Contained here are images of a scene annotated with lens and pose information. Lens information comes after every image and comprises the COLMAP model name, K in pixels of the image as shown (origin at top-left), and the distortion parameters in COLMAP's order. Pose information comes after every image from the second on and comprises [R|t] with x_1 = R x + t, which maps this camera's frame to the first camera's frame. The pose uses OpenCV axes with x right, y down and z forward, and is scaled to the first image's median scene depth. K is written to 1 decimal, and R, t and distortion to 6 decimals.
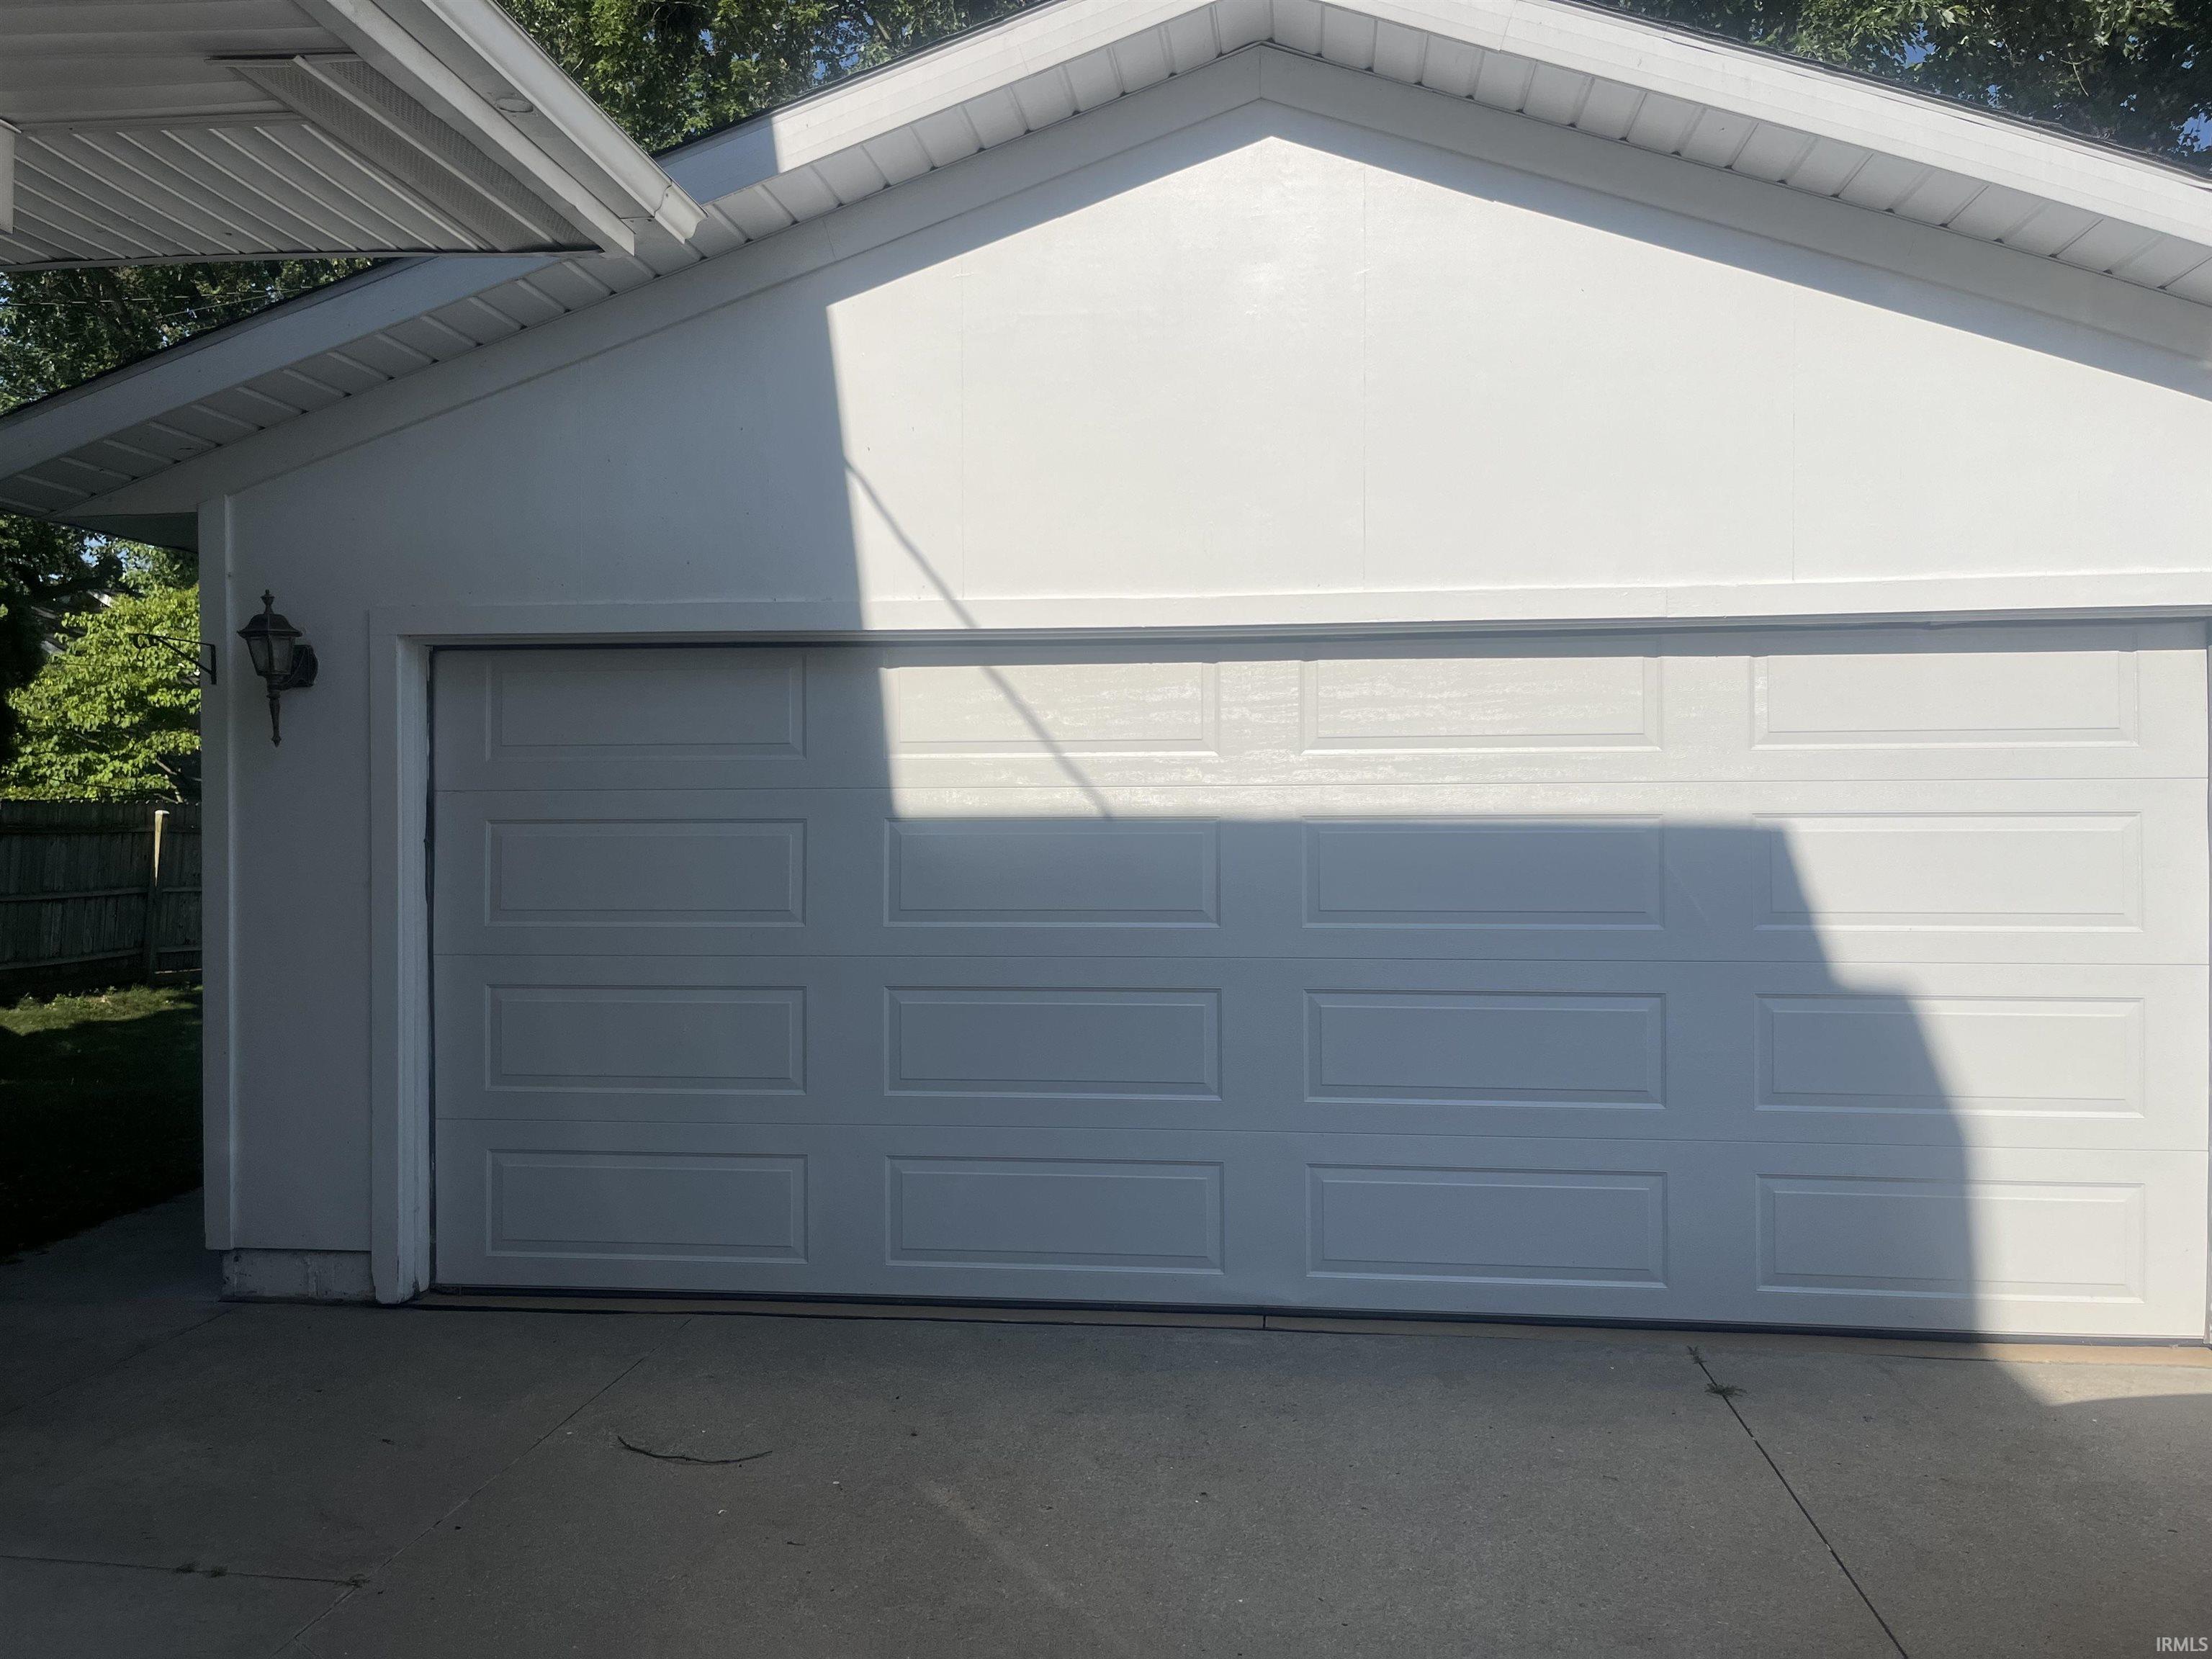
lens RADIAL K [[1673.4, 0, 1108.8], [0, 1673.4, 825.5], [0, 0, 1]] dist [0.026908, -0.034729]
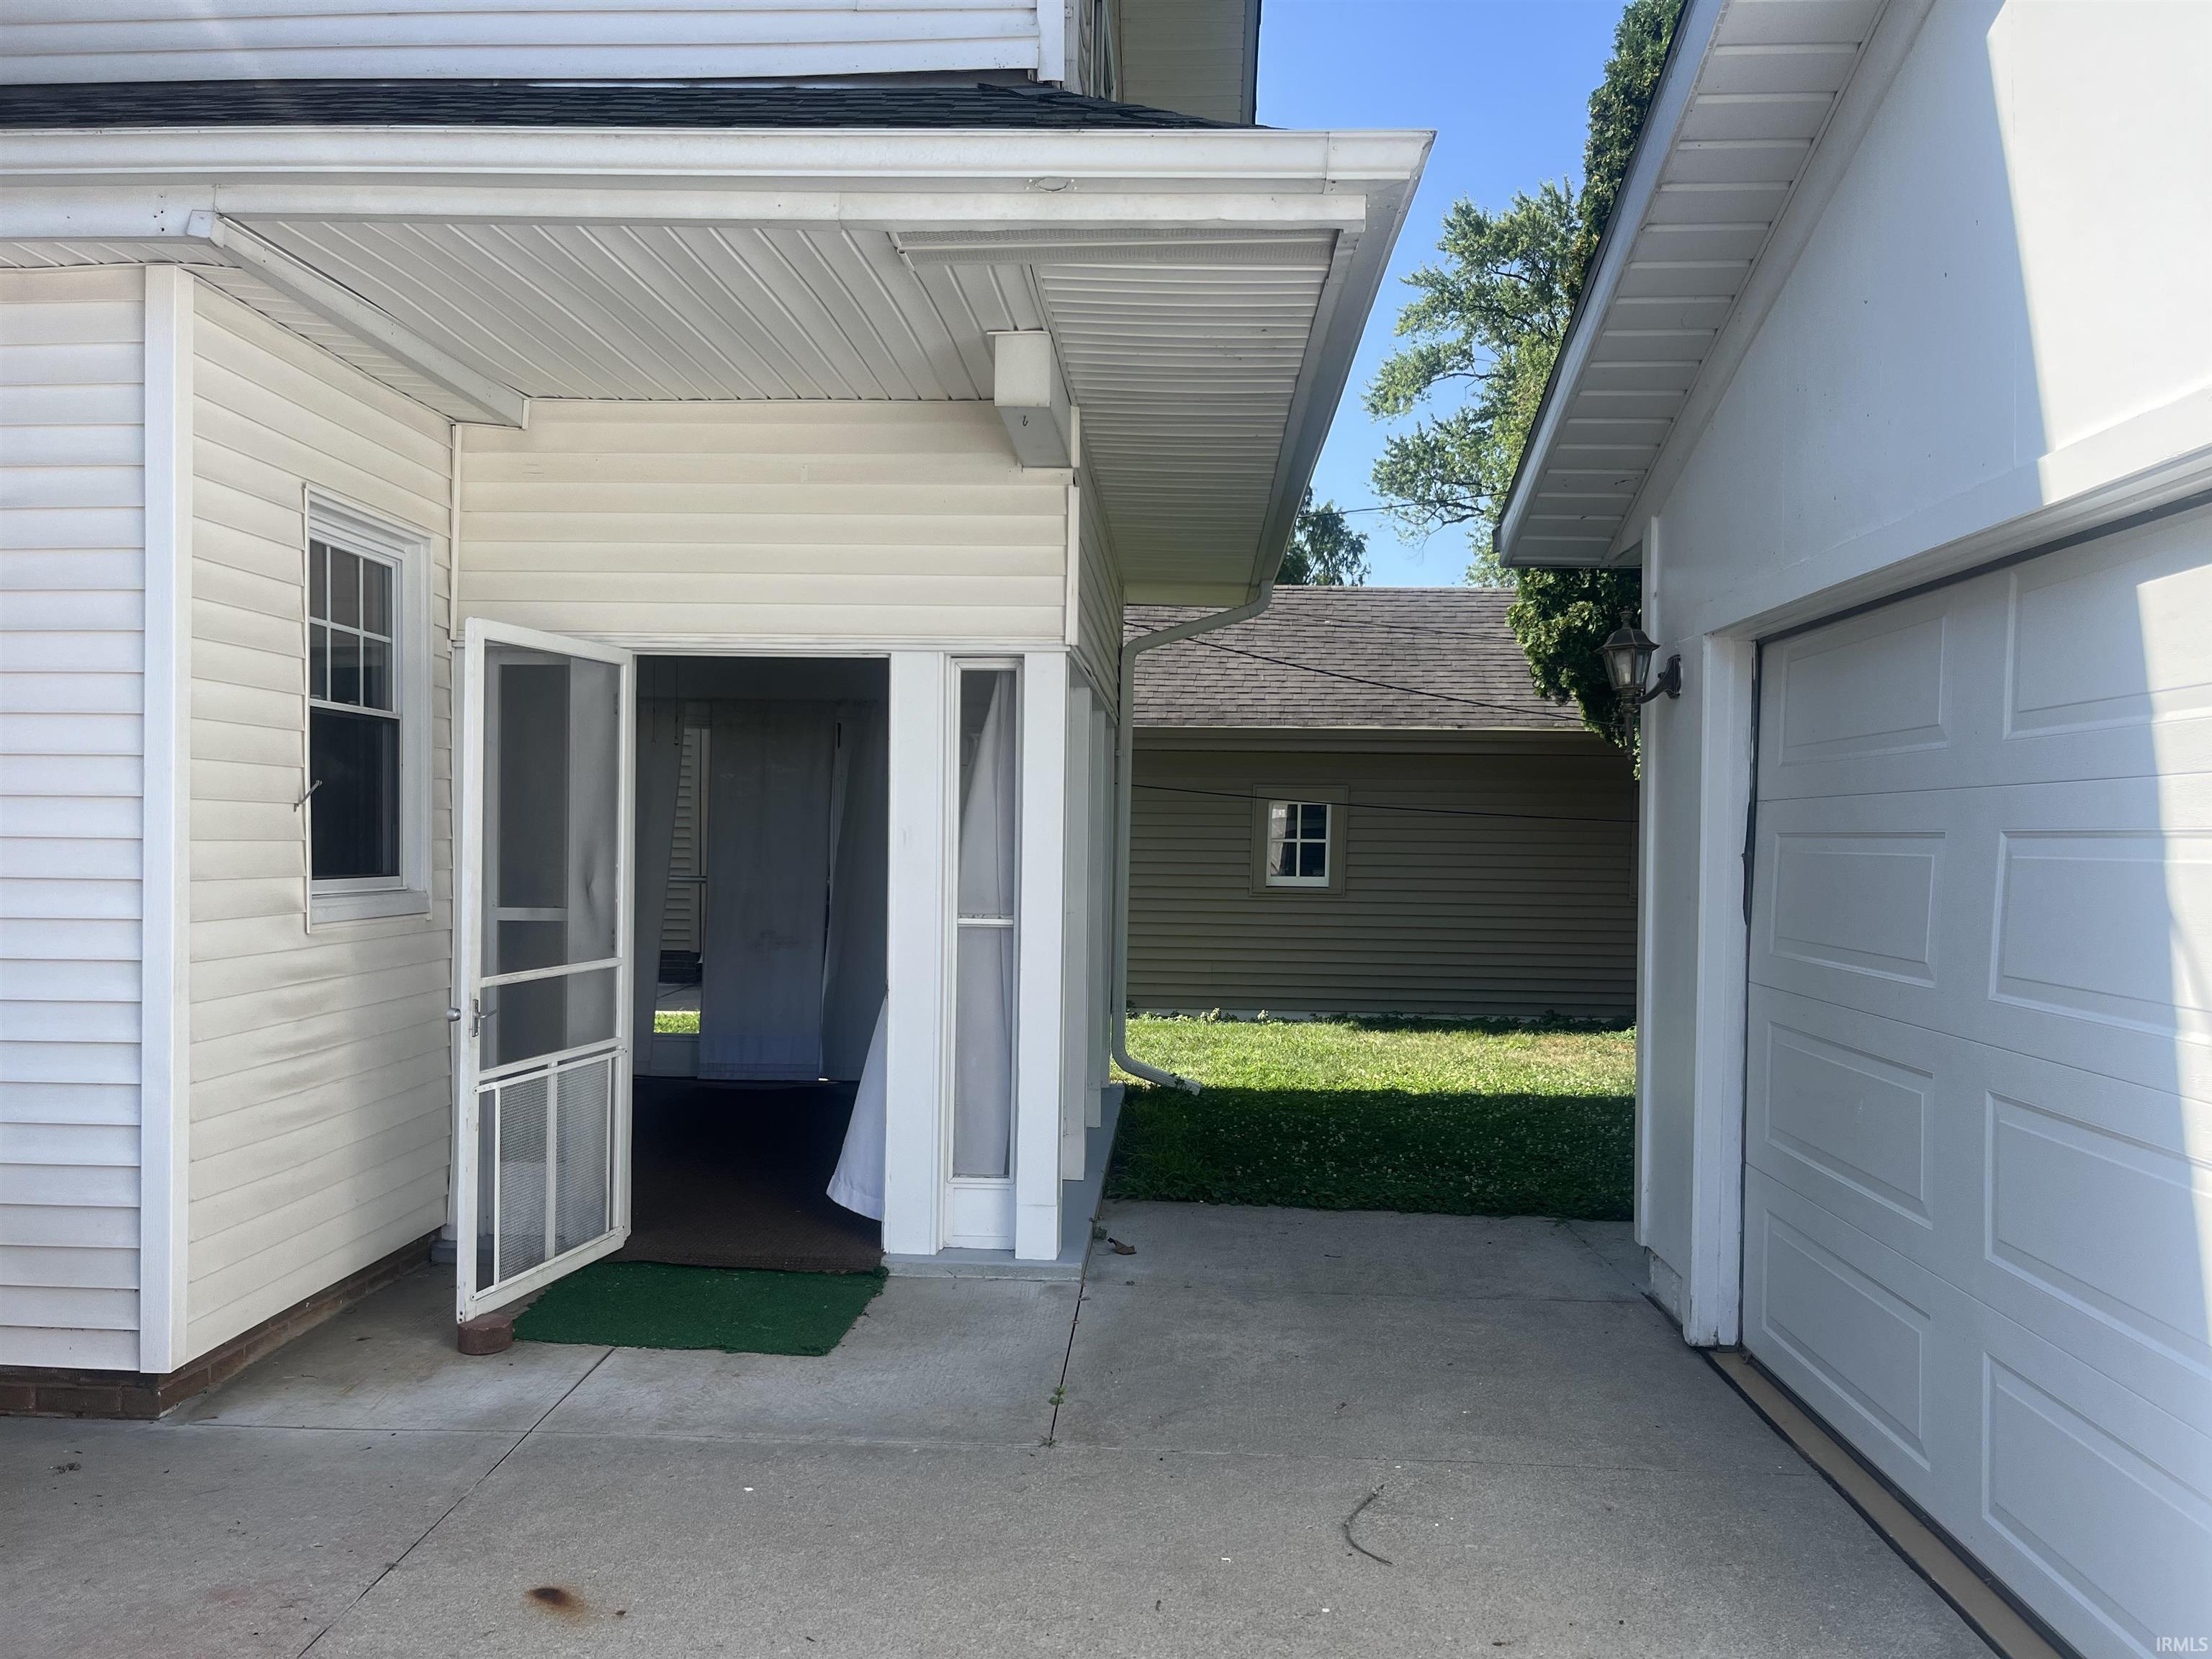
lens RADIAL K [[1673.4, 0, 1109.6], [0, 1673.4, 836.3], [0, 0, 1]] dist [0.026908, -0.034729]
pose [[0.069019, 0.007987, -0.997583, 0.478603], [-0.023877, 0.999695, 0.006352, 0.000977], [0.997330, 0.023381, 0.069189, 0.592526]]
